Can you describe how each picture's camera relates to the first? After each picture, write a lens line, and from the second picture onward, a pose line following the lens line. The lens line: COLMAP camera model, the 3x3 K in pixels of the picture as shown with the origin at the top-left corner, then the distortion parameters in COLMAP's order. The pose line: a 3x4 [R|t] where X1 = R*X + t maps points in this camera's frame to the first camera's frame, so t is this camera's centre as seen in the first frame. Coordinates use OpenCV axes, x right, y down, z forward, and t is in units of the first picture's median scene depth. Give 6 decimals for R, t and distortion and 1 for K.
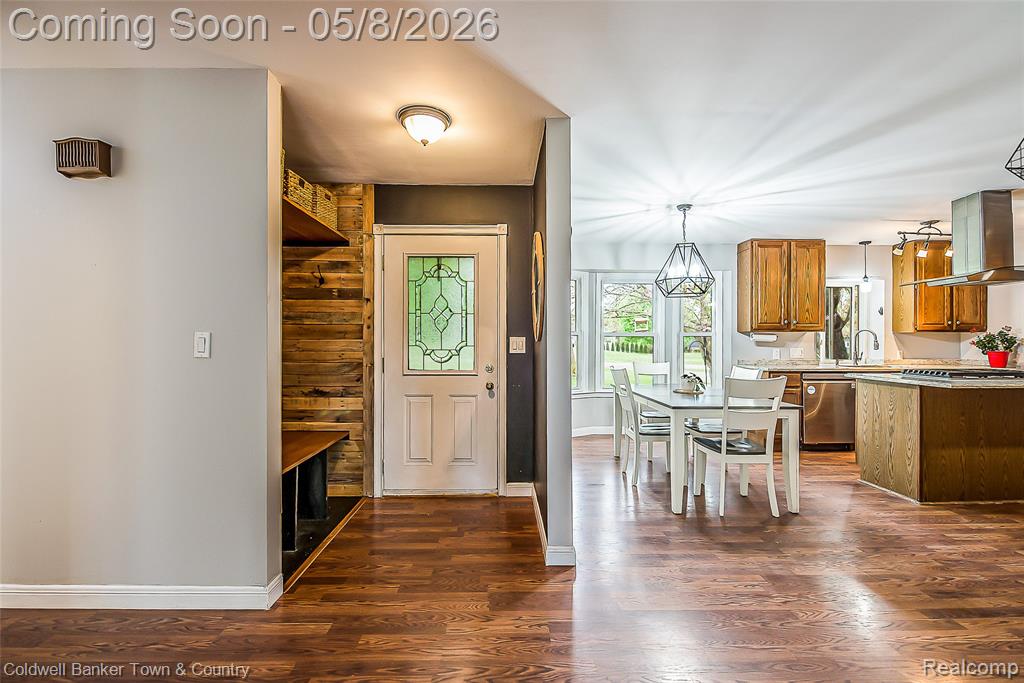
lens RADIAL K [[445.2, 0, 523.8], [0, 445.2, 333.9], [0, 0, 1]] dist [-0.011112, -0.000141]
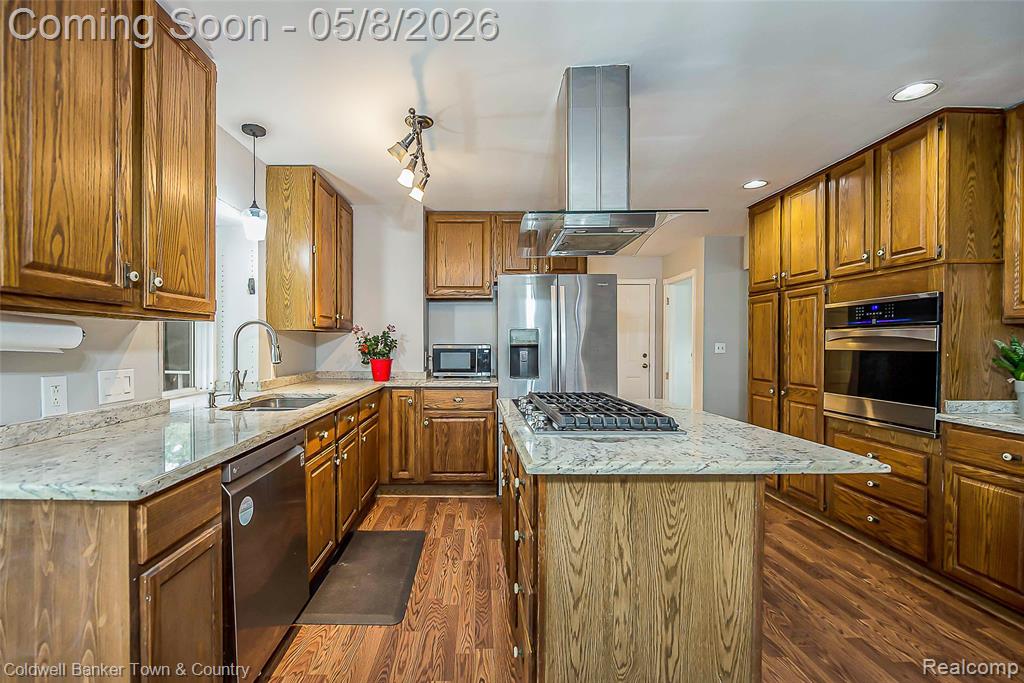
lens RADIAL K [[445.2, 0, 485.5], [0, 445.2, 350.4], [0, 0, 1]] dist [-0.011112, -0.000141]
pose [[0.038054, -0.016297, 0.999143, 0.434819], [-0.017094, 0.999710, 0.016957, 0.011525], [-0.999129, -0.017724, 0.037764, 1.013852]]
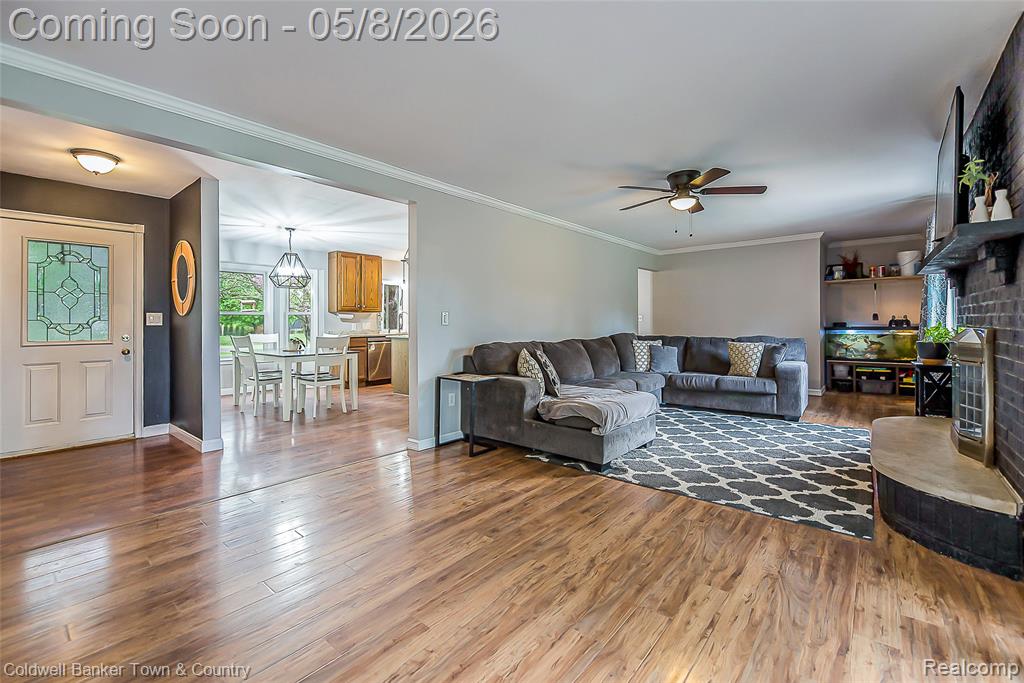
lens RADIAL K [[445.2, 0, 540.4], [0, 445.2, 322.1], [0, 0, 1]] dist [-0.011112, -0.000141]
pose [[0.648359, -0.006776, 0.761305, -0.230760], [-0.004812, 0.999904, 0.012998, 0.009838], [-0.761320, -0.012090, 0.648264, -0.611446]]
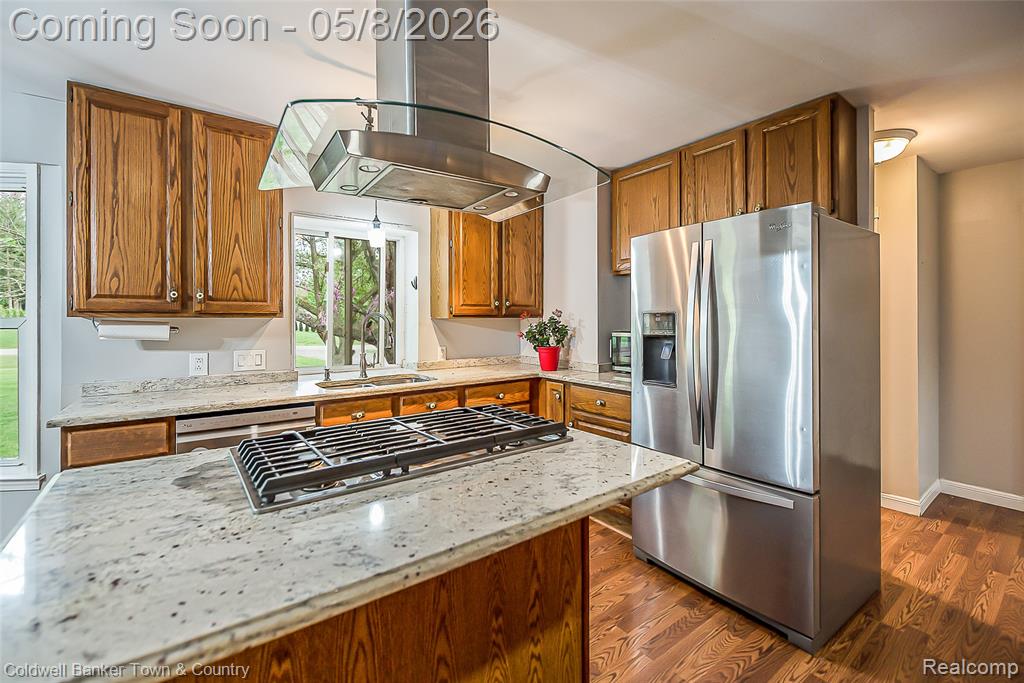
lens RADIAL K [[445.2, 0, 503.4], [0, 445.2, 317.5], [0, 0, 1]] dist [-0.011112, -0.000141]
pose [[0.819461, -0.000414, 0.573135, 0.793864], [-0.004288, 0.999967, 0.006853, -0.012106], [-0.573119, -0.008073, 0.819433, 0.602756]]
